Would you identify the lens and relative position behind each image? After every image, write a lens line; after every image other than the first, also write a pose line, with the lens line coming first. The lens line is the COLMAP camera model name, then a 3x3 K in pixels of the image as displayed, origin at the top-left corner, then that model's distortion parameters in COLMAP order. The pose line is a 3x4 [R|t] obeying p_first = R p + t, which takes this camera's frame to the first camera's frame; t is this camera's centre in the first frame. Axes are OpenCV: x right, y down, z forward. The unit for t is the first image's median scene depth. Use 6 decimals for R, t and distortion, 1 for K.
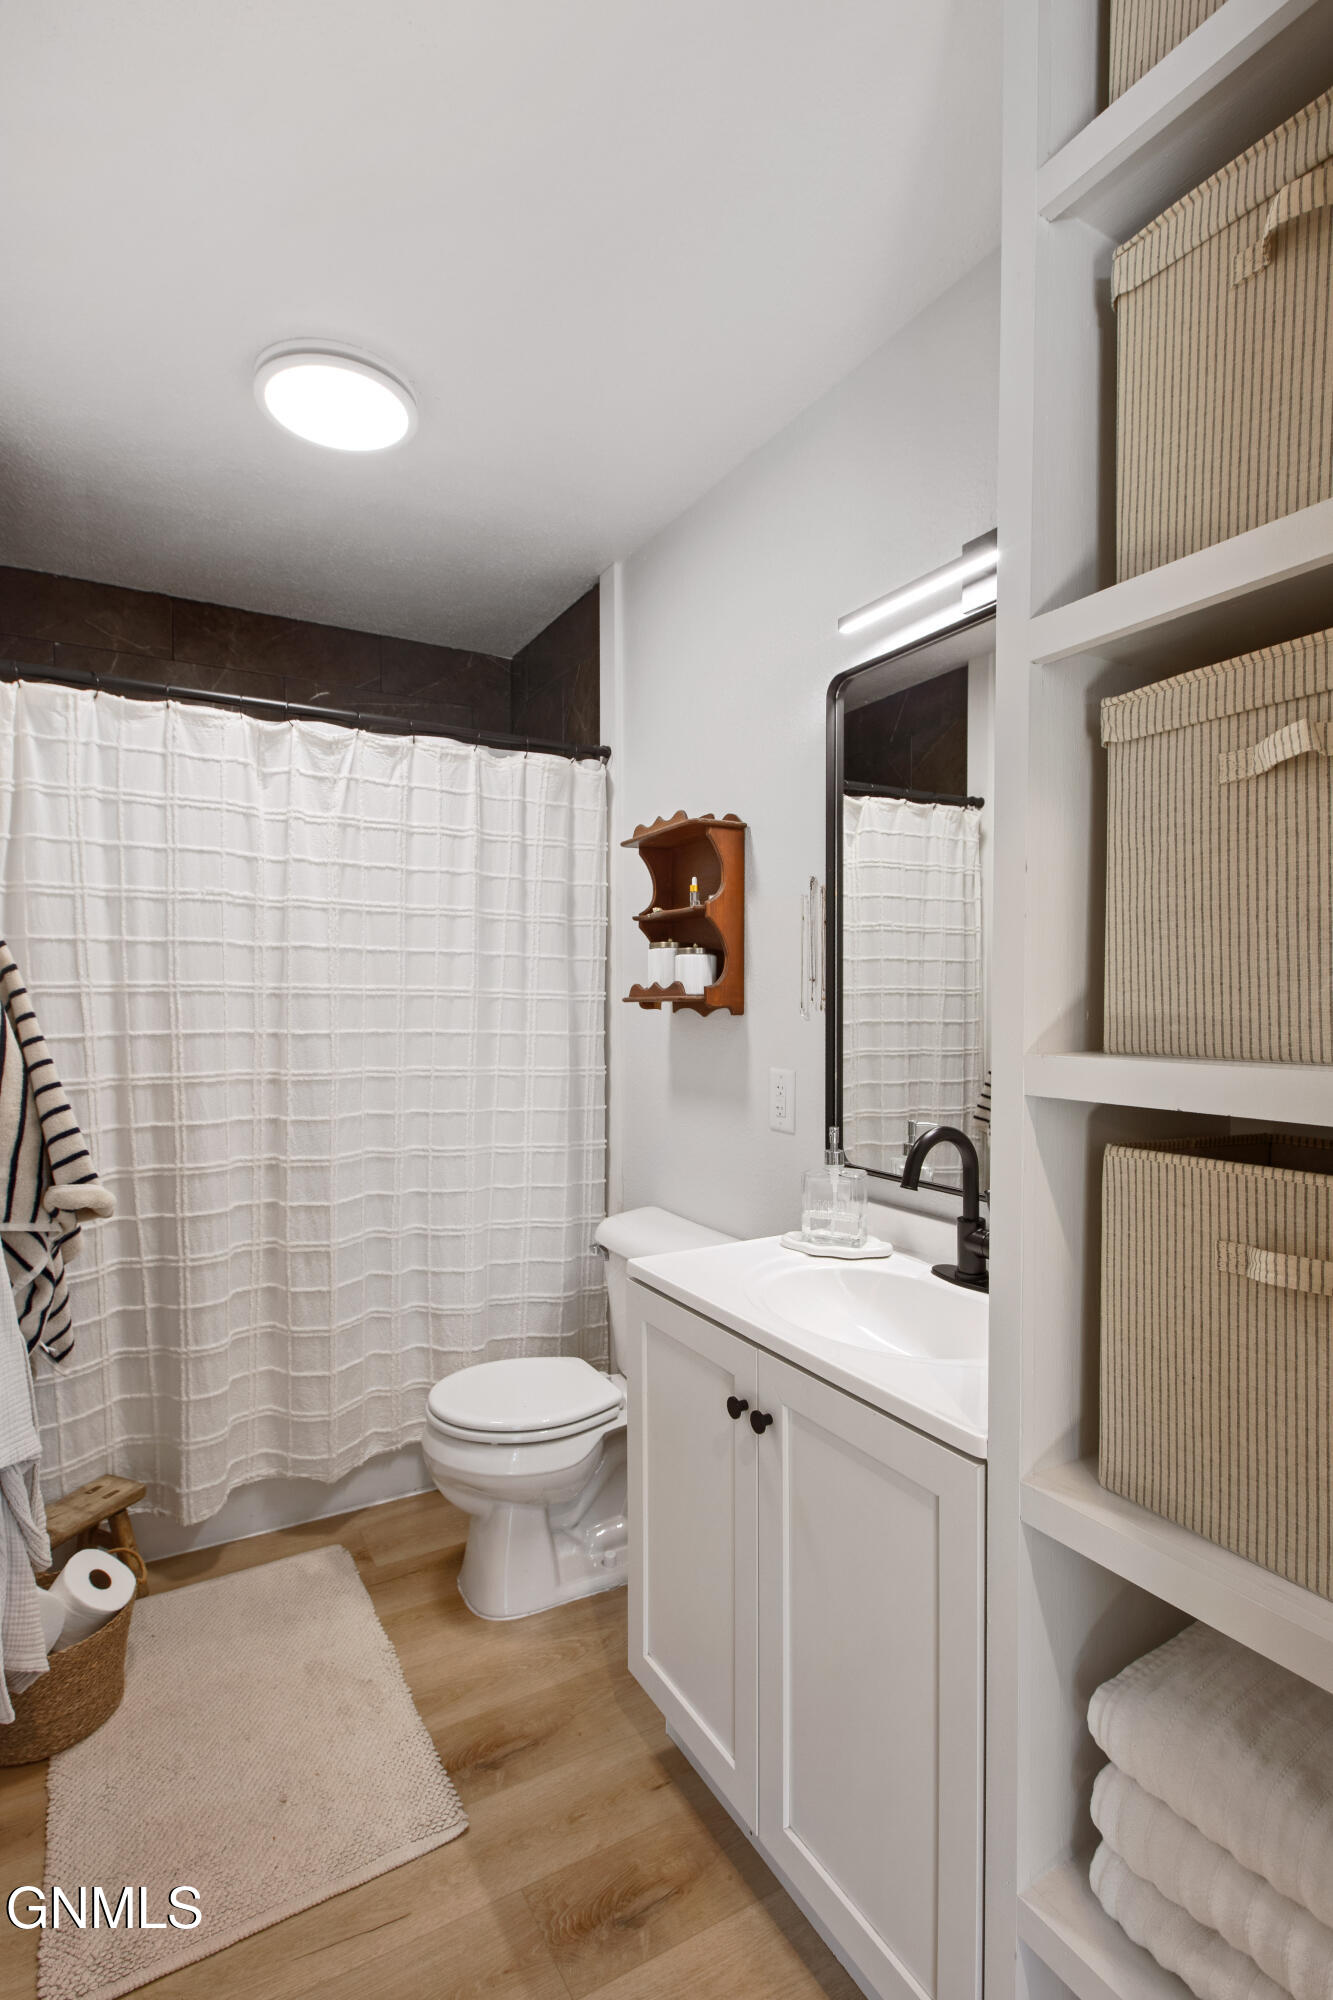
lens RADIAL K [[969.2, 0, 666.5], [0, 969.2, 1000.0], [0, 0, 1]] dist [0.016680, -0.001240]
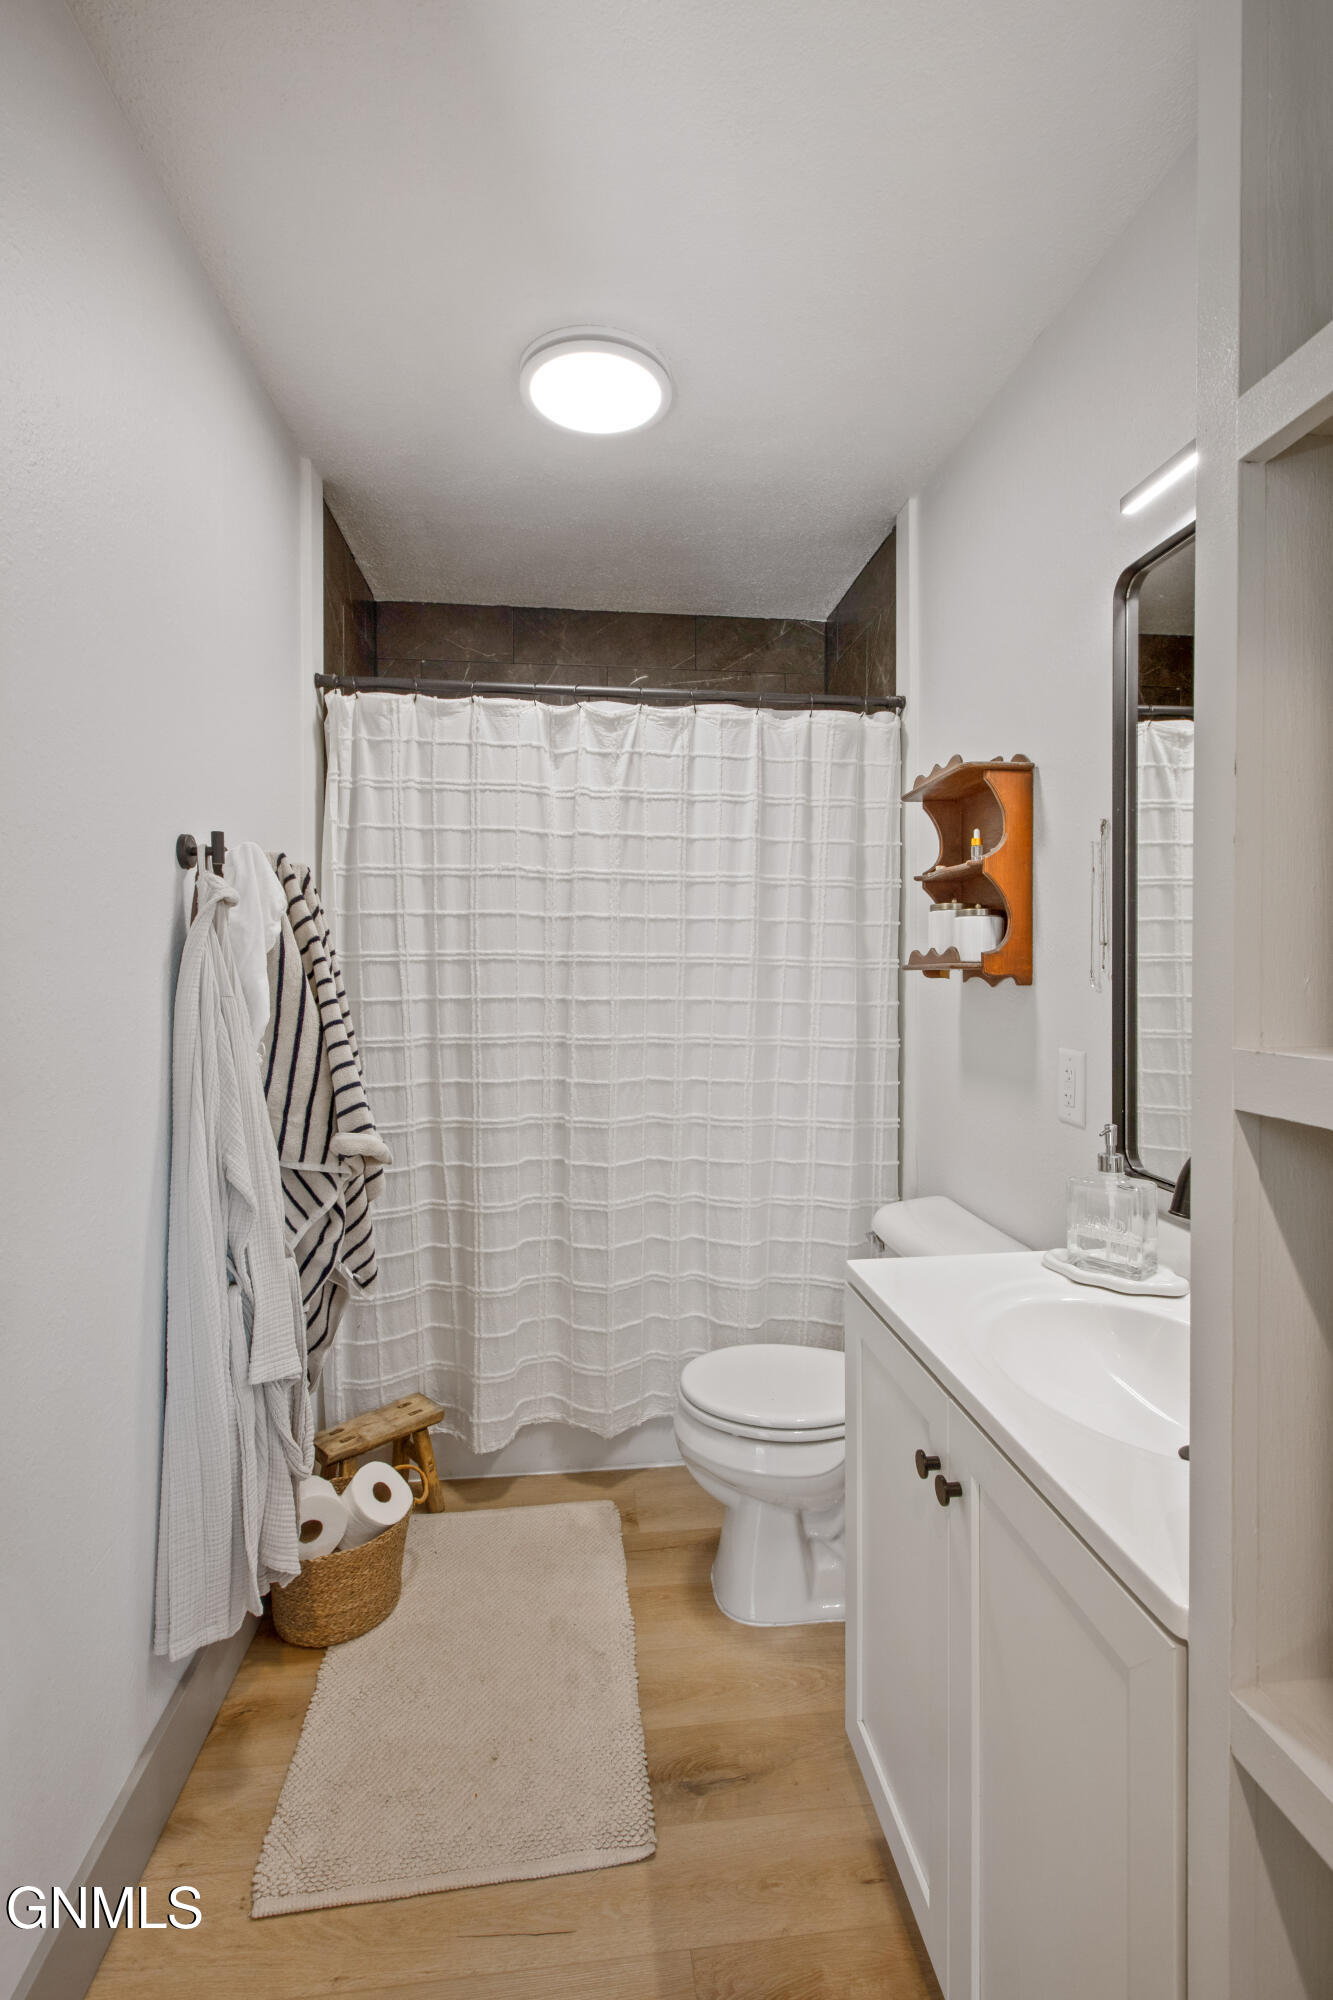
lens RADIAL K [[944.9, 0, 676.3], [0, 944.9, 954.8], [0, 0, 1]] dist [0.009515, 0.000786]
pose [[0.924206, -0.004511, -0.381868, 0.109091], [-0.000782, 0.999906, -0.013706, 0.000166], [0.381894, 0.012966, 0.924115, 0.102652]]
